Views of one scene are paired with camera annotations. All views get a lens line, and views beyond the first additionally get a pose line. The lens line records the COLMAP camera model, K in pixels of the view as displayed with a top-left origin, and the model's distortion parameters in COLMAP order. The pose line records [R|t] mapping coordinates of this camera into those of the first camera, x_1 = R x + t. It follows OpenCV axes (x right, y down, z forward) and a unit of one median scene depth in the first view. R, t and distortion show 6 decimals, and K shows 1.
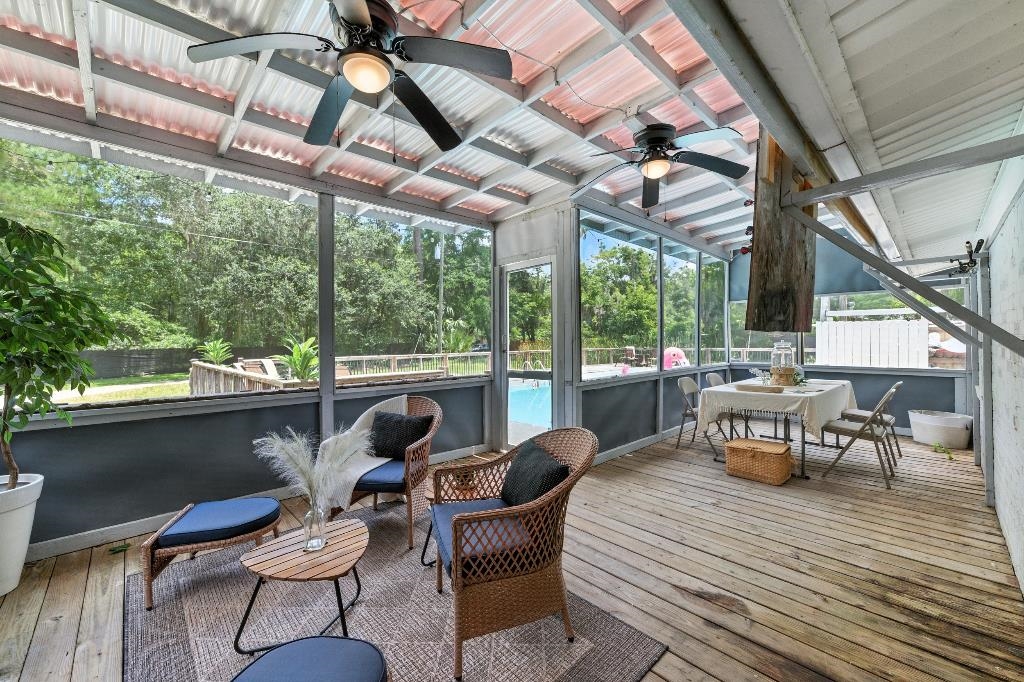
lens RADIAL K [[403.7, 0, 513.0], [0, 403.7, 338.6], [0, 0, 1]] dist [0.001392, 0.000382]
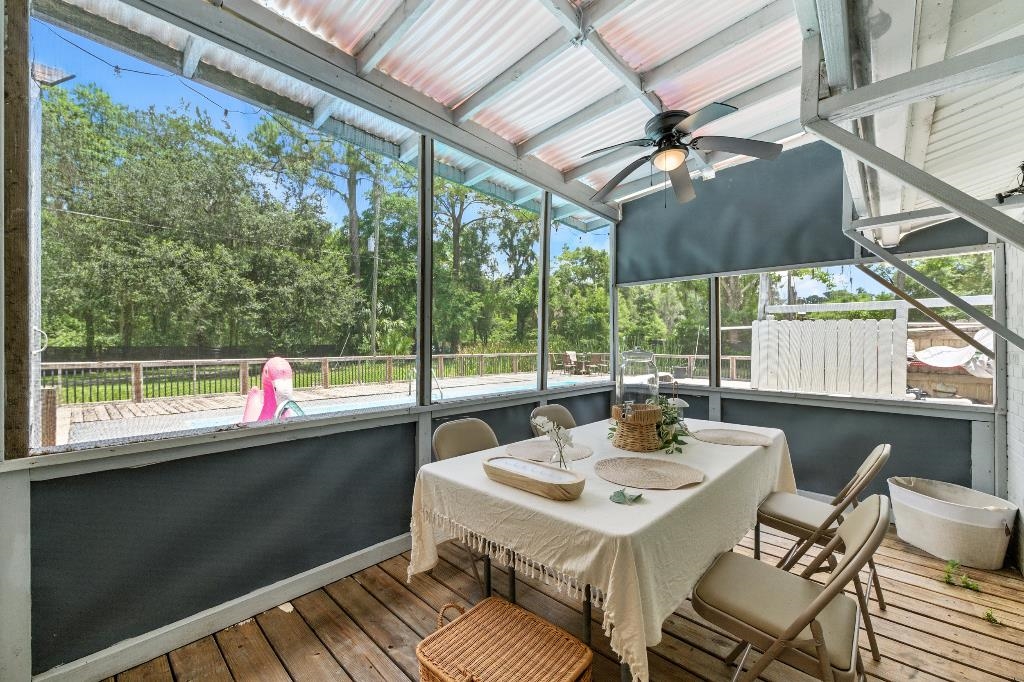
lens RADIAL K [[403.7, 0, 510.9], [0, 403.7, 344.5], [0, 0, 1]] dist [0.001392, 0.000382]
pose [[0.998120, 0.013722, 0.059738, 0.081166], [-0.014143, 0.999878, 0.006633, 0.000036], [-0.059640, -0.007466, 0.998192, 0.090919]]
